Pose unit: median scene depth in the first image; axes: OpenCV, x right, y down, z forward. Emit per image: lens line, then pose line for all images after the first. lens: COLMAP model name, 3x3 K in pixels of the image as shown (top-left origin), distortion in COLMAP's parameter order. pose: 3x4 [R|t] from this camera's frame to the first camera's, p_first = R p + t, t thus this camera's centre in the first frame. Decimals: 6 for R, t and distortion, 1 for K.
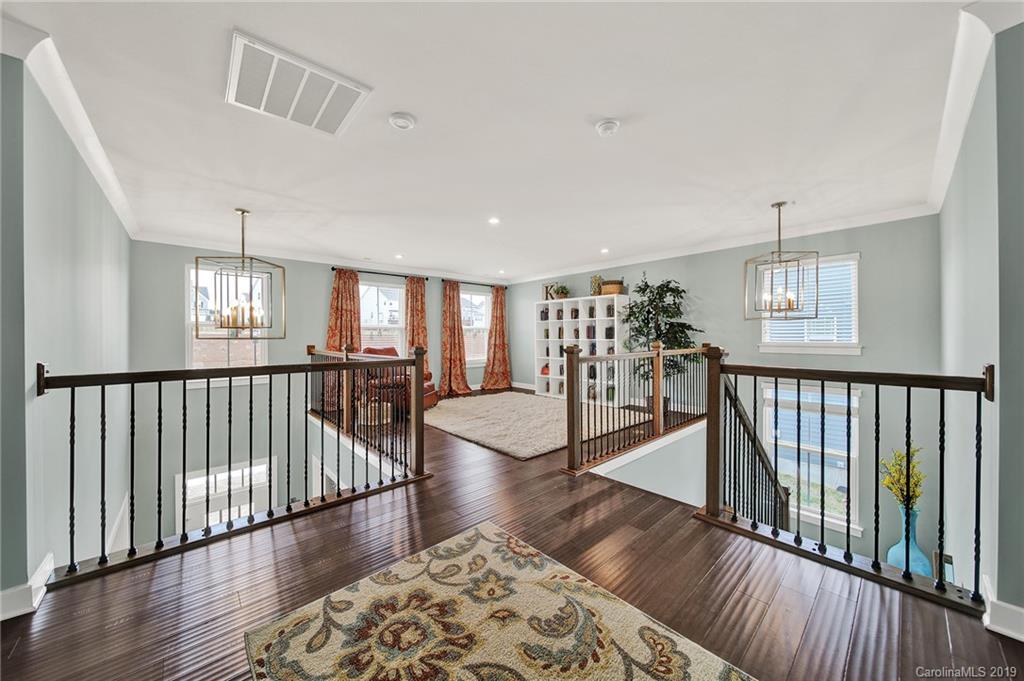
lens RADIAL K [[359.9, 0, 512.4], [0, 359.9, 337.0], [0, 0, 1]] dist [-0.000311, -0.000856]
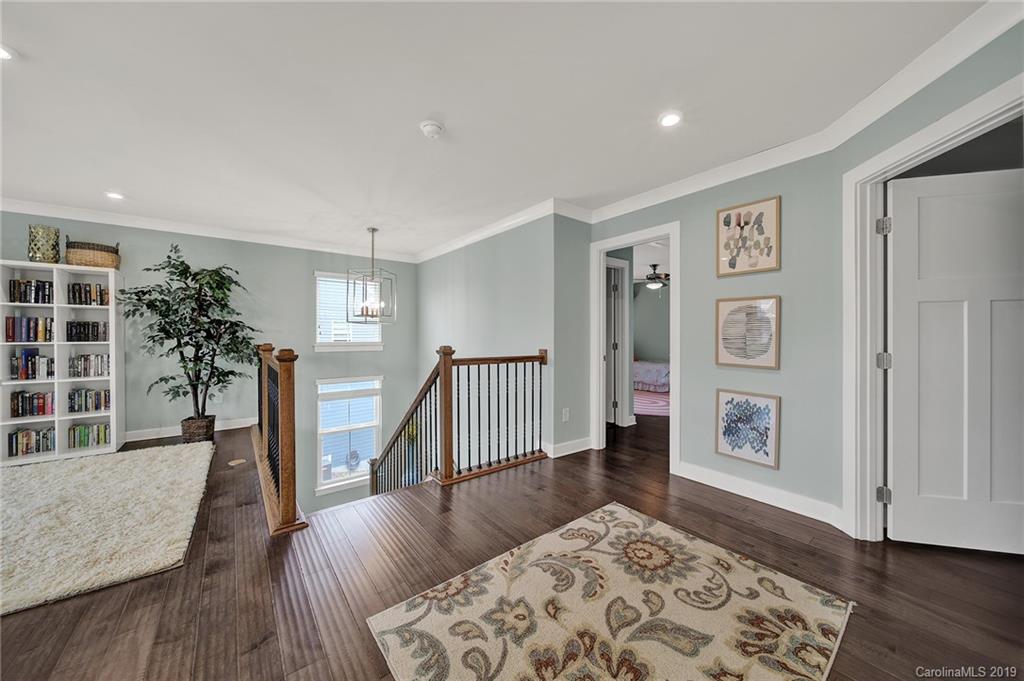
lens RADIAL K [[359.9, 0, 512.3], [0, 359.9, 337.8], [0, 0, 1]] dist [-0.000311, -0.000856]
pose [[0.074786, -0.002068, 0.997197, -0.904619], [0.001262, 0.999997, 0.001979, -0.003047], [-0.997199, 0.001111, 0.074788, 0.885991]]
